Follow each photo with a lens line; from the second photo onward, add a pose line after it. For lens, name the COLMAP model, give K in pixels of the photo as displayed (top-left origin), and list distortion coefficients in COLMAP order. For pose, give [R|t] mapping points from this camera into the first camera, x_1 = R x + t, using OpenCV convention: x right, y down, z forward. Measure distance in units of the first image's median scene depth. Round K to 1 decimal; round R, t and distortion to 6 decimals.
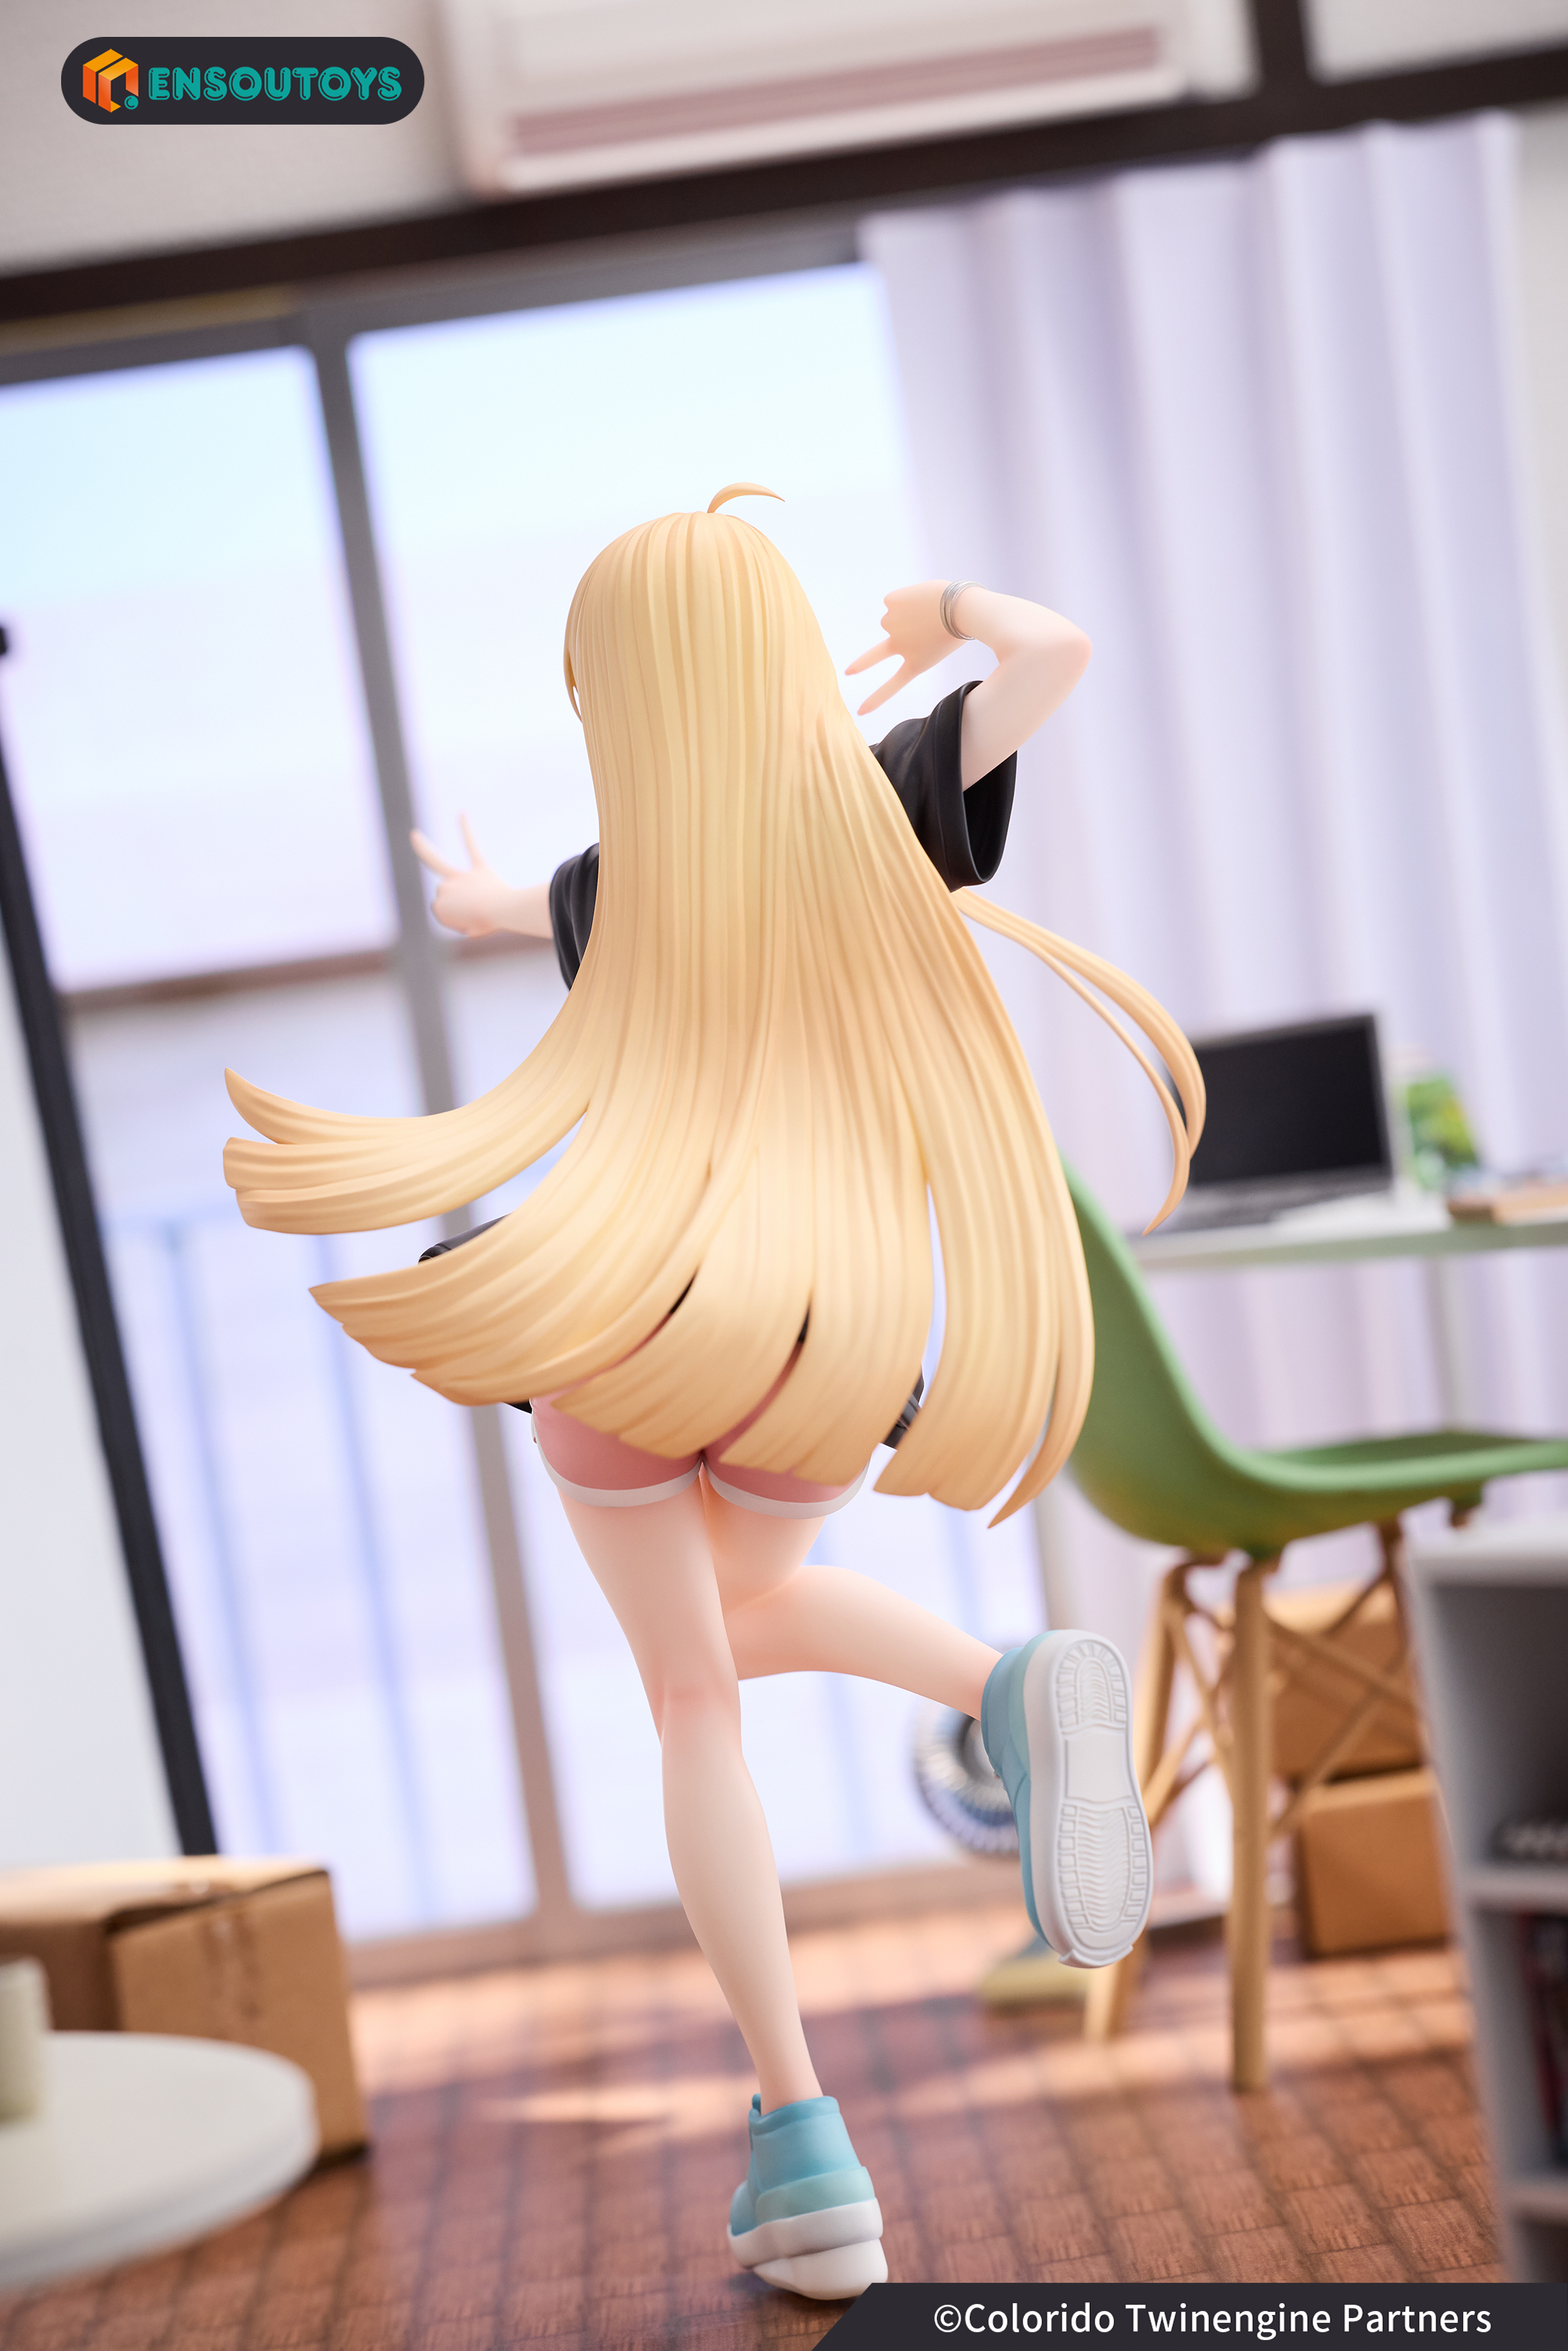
lens RADIAL K [[6649.8, 0, 771.0], [0, 6649.8, 1161.8], [0, 0, 1]] dist [0.170116, 0.000000]
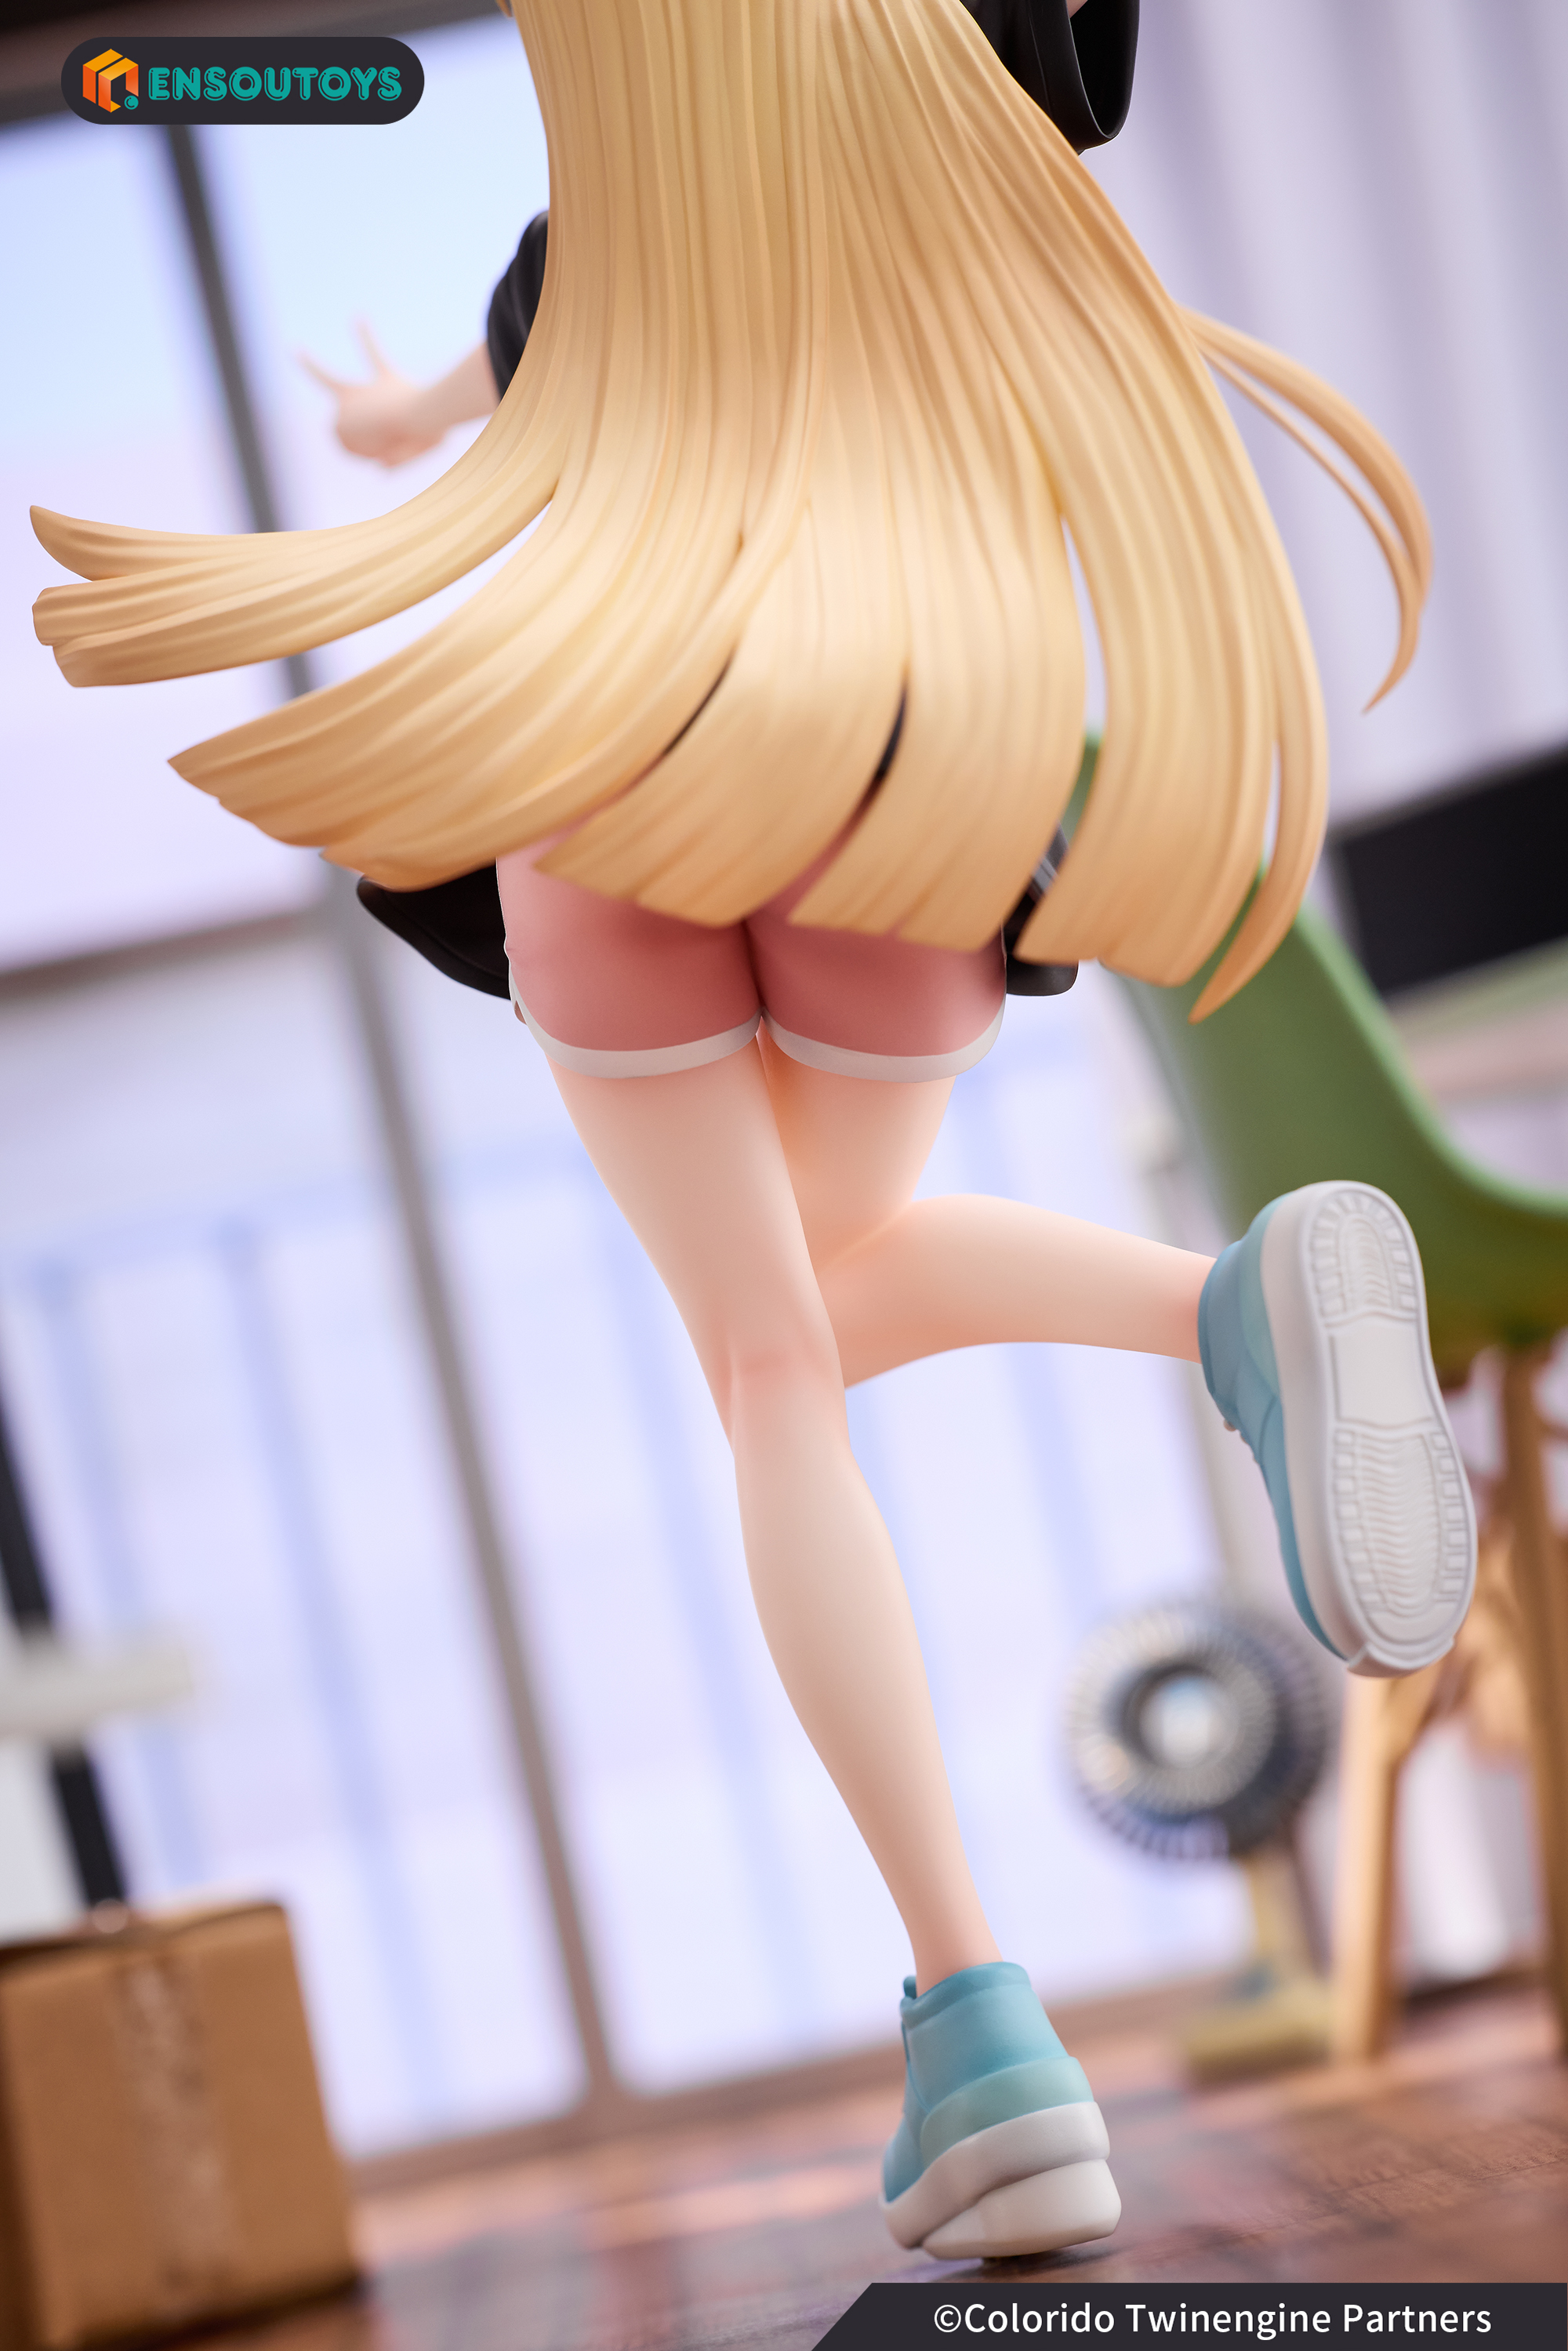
lens RADIAL K [[6649.8, 0, 779.0], [0, 6649.8, 1180.7], [0, 0, 1]] dist [0.170116, 0.000000]
pose [[0.997176, -0.074591, 0.008712, -0.016102], [0.075097, 0.989795, -0.121106, 0.148369], [0.000411, 0.121418, 0.992601, 0.328052]]
